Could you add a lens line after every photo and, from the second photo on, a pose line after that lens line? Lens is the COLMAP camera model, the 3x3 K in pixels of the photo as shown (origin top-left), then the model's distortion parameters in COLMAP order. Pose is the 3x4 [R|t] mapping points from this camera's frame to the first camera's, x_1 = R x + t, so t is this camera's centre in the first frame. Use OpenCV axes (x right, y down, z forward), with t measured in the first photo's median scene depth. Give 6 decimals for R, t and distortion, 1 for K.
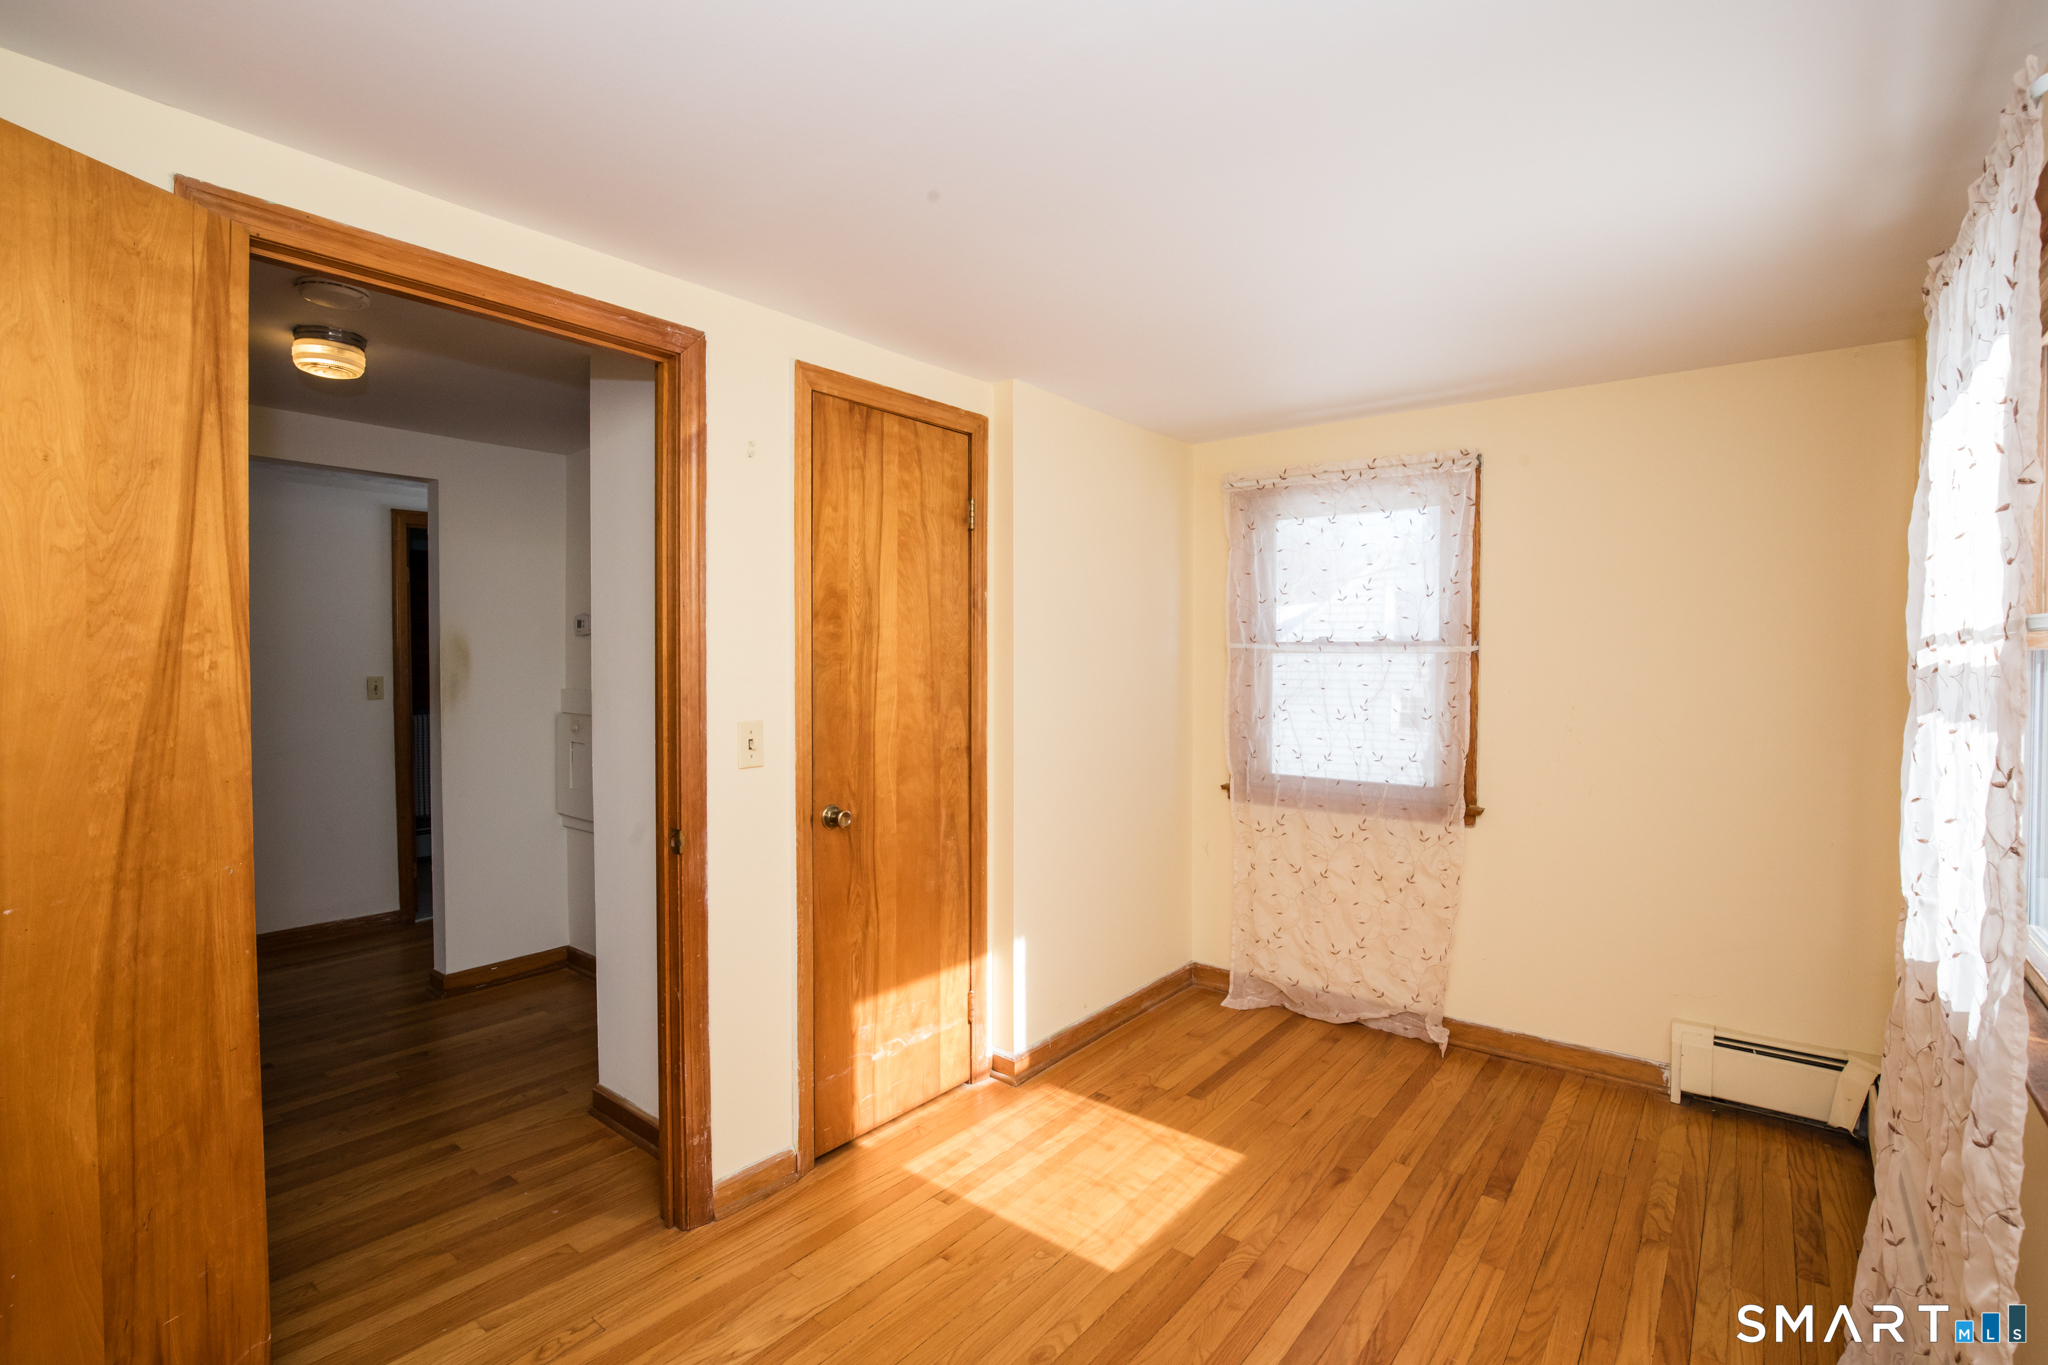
lens RADIAL K [[943.4, 0, 1029.4], [0, 943.4, 682.1], [0, 0, 1]] dist [-0.041142, 0.007475]
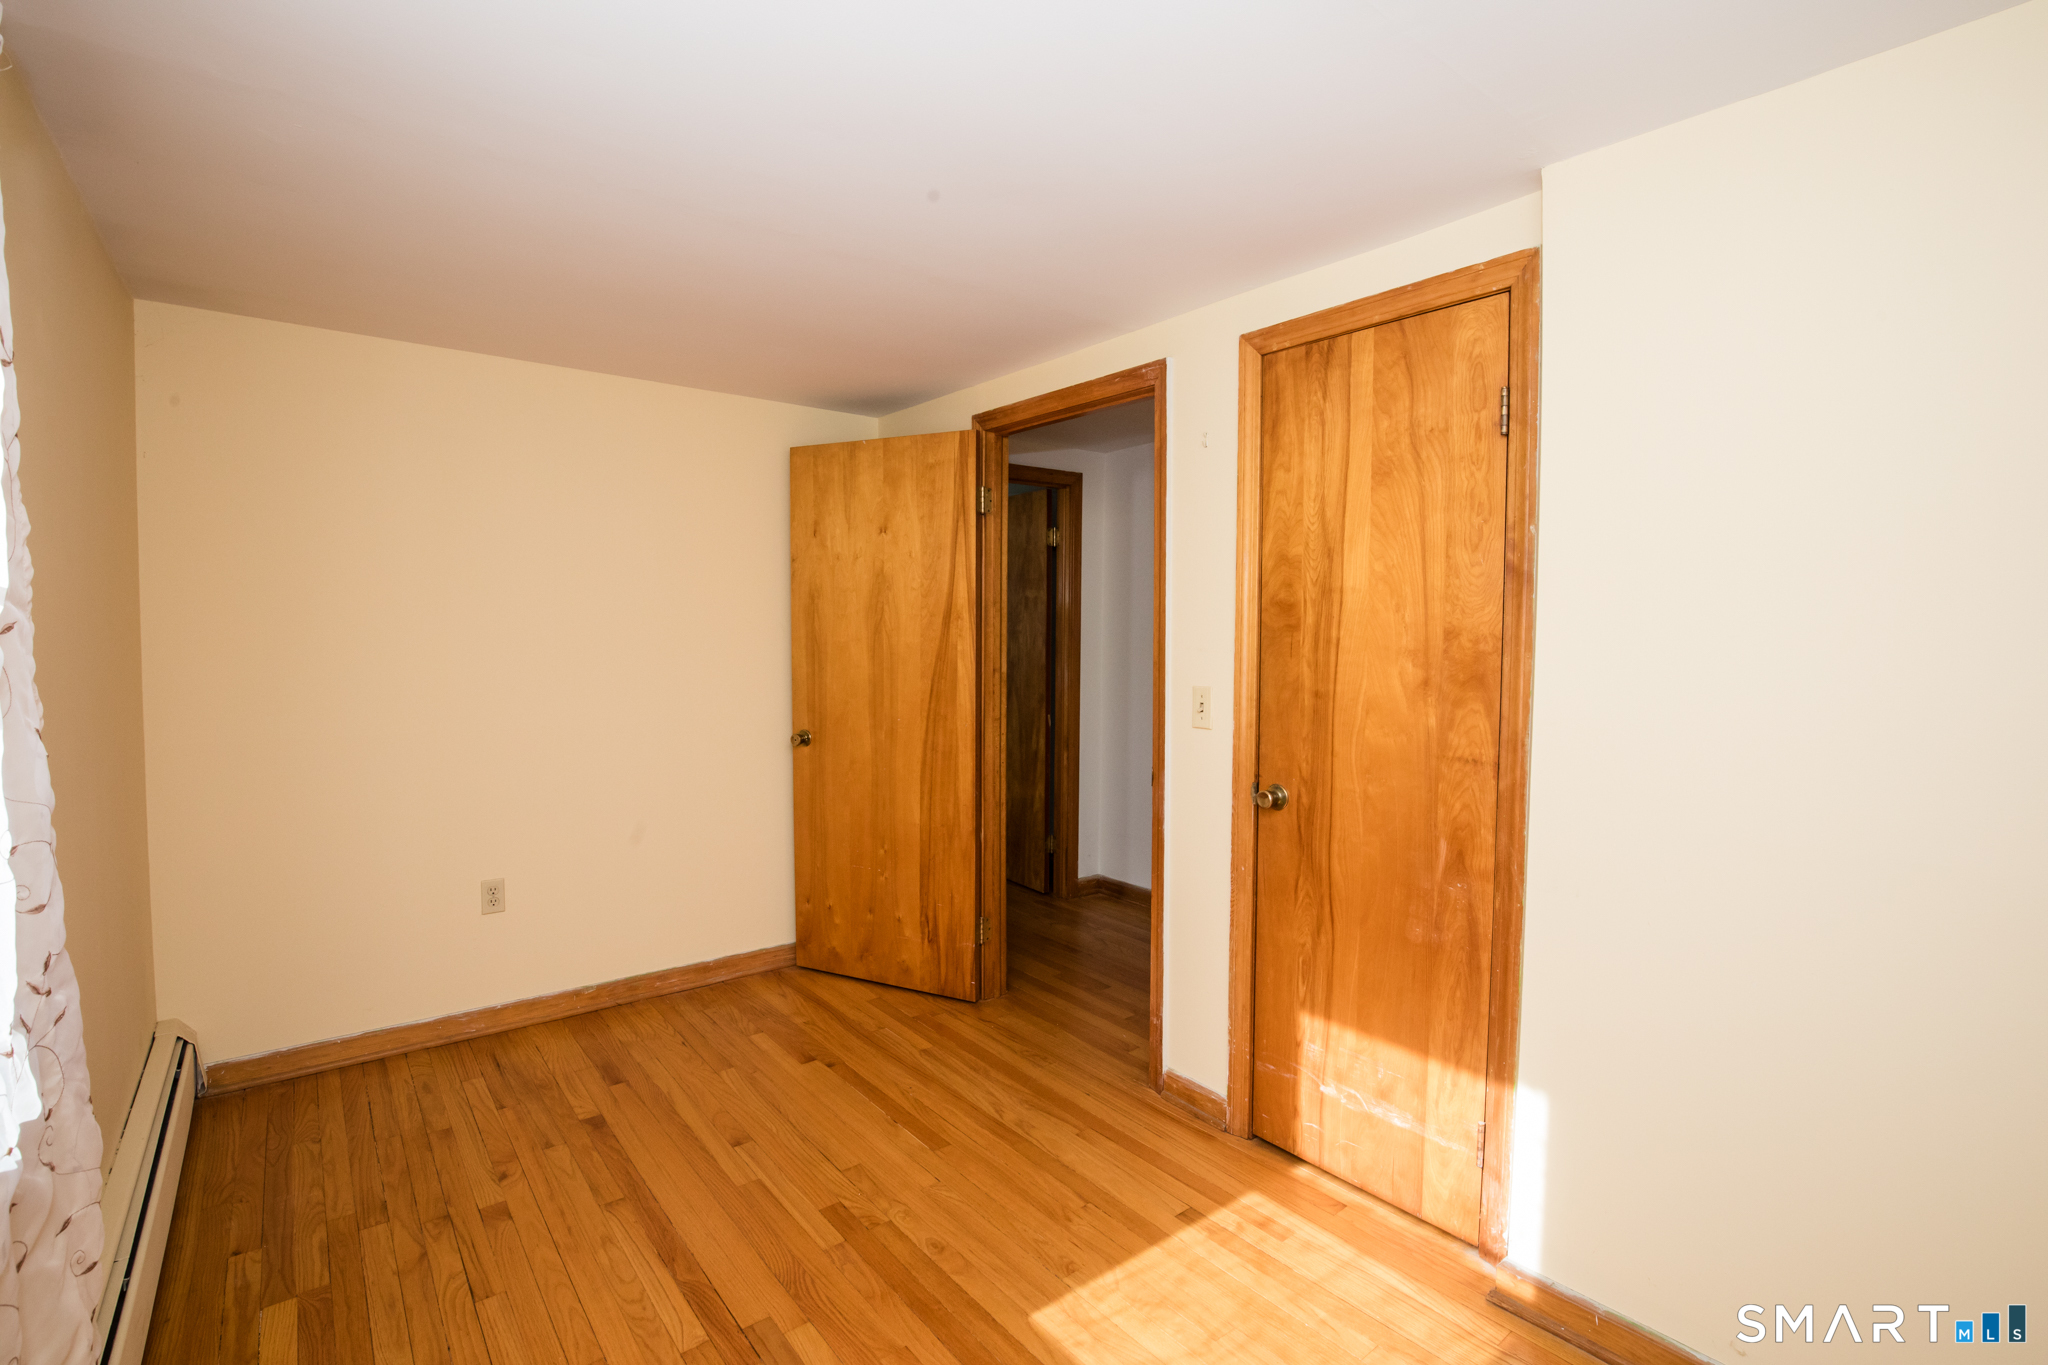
lens RADIAL K [[943.4, 0, 1030.3], [0, 943.4, 680.0], [0, 0, 1]] dist [-0.041142, 0.007475]
pose [[-0.226911, 0.047761, -0.972744, 0.738558], [-0.027905, 0.998068, 0.055514, -0.019659], [0.973516, 0.039741, -0.225140, 0.935599]]
